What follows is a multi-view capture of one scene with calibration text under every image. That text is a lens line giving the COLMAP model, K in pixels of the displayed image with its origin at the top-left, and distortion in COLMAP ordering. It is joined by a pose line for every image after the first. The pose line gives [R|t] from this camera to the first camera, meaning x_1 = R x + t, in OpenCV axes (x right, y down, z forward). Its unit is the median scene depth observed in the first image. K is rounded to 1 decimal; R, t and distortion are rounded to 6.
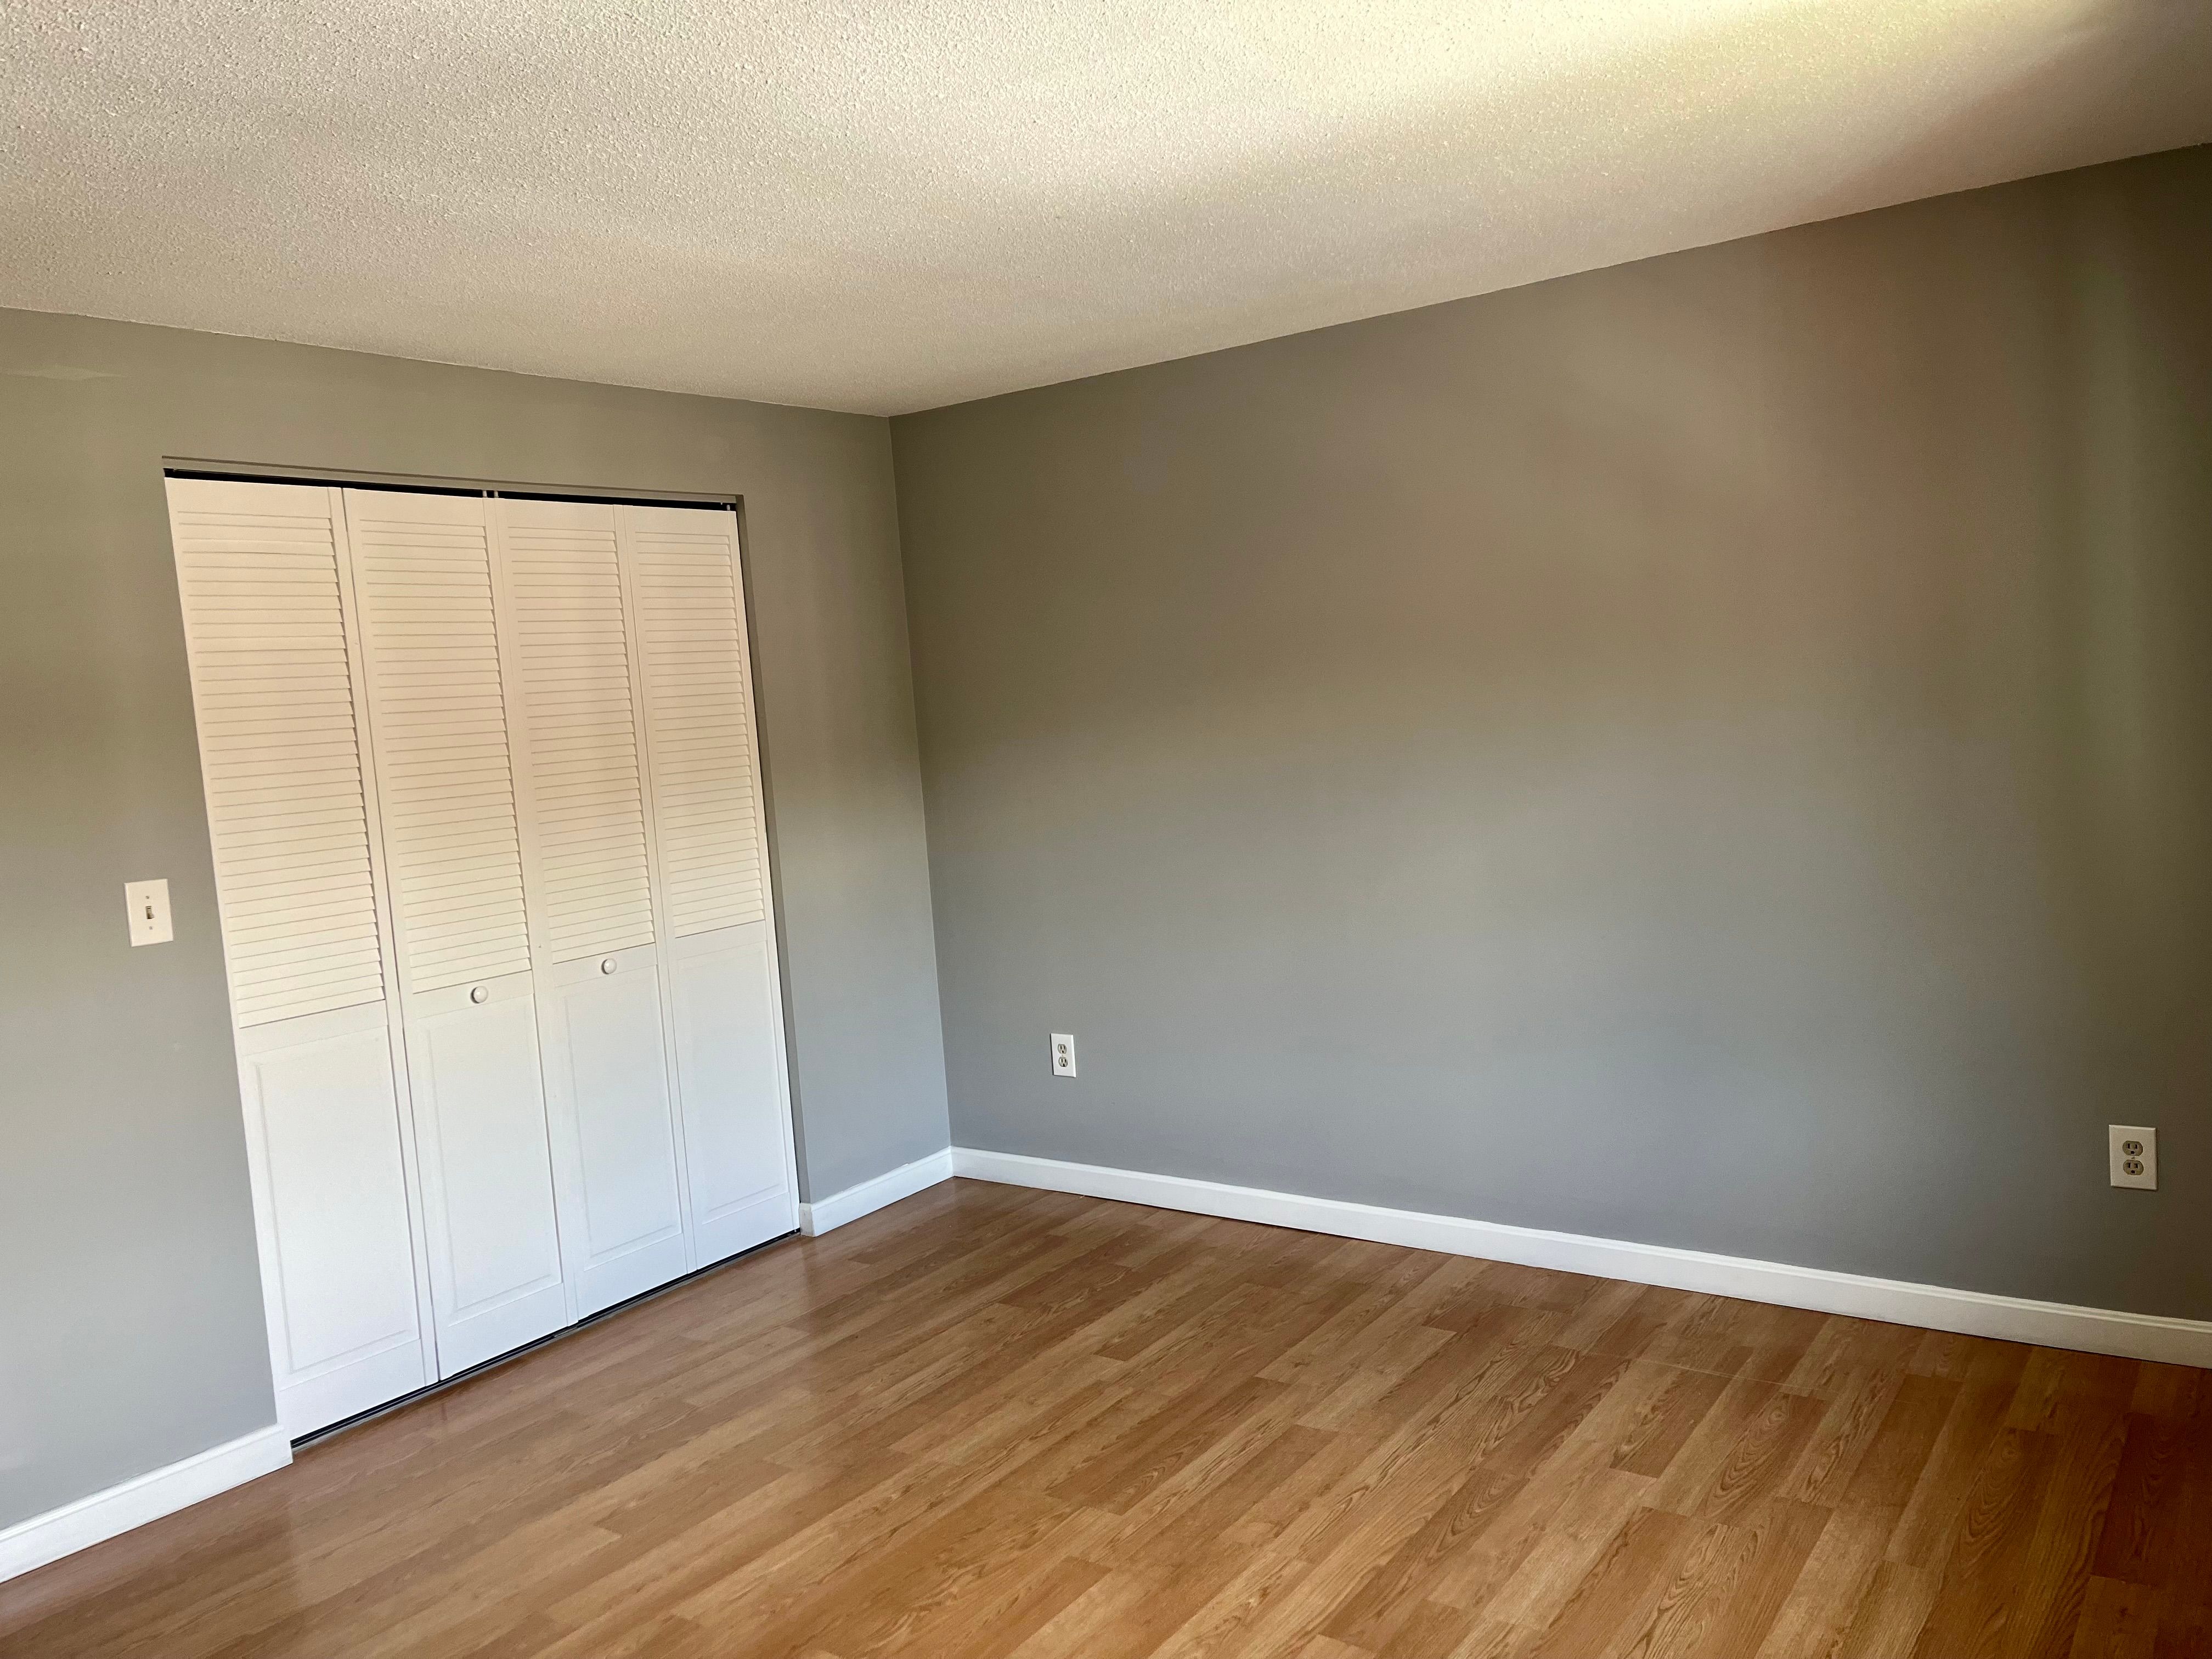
lens RADIAL K [[1681.0, 0, 1105.5], [0, 1681.0, 825.2], [0, 0, 1]] dist [0.066754, -0.080563]
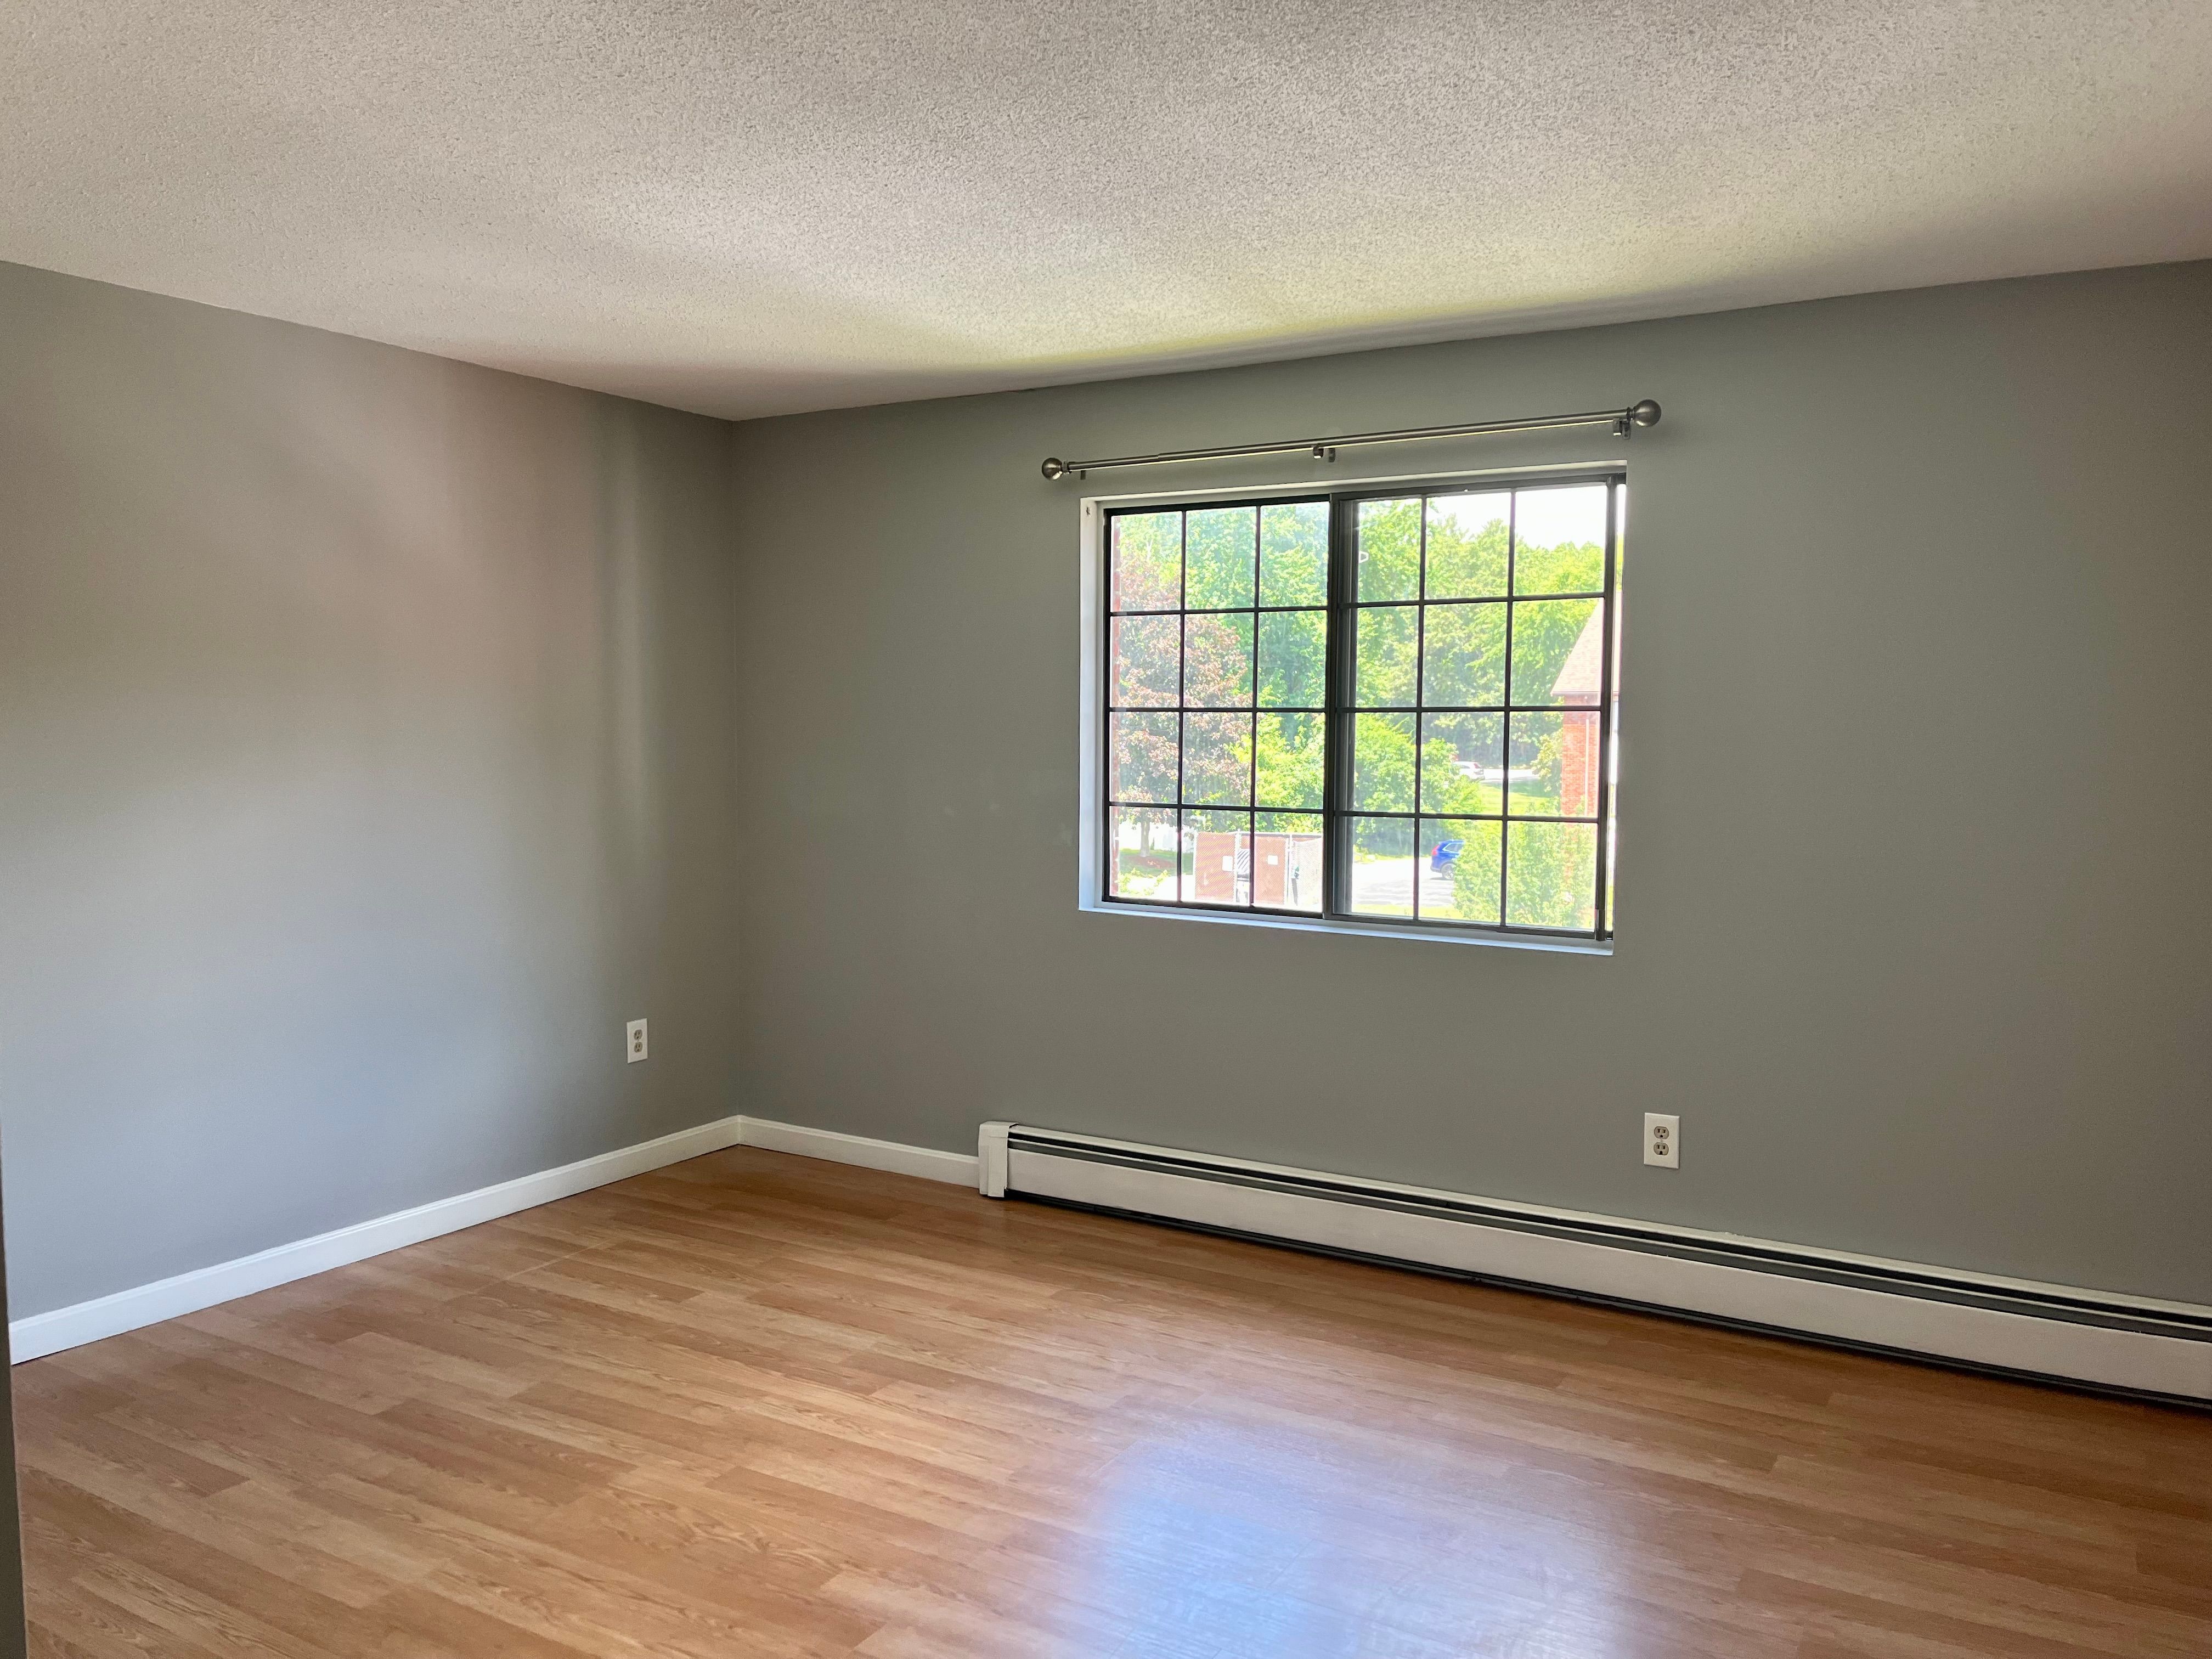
lens RADIAL K [[1681.0, 0, 1088.5], [0, 1681.0, 831.0], [0, 0, 1]] dist [0.066754, -0.080563]
pose [[-0.061282, -0.013745, 0.998026, -0.964580], [0.070522, 0.997347, 0.018066, 0.004815], [-0.995626, 0.071490, -0.060151, 0.672369]]
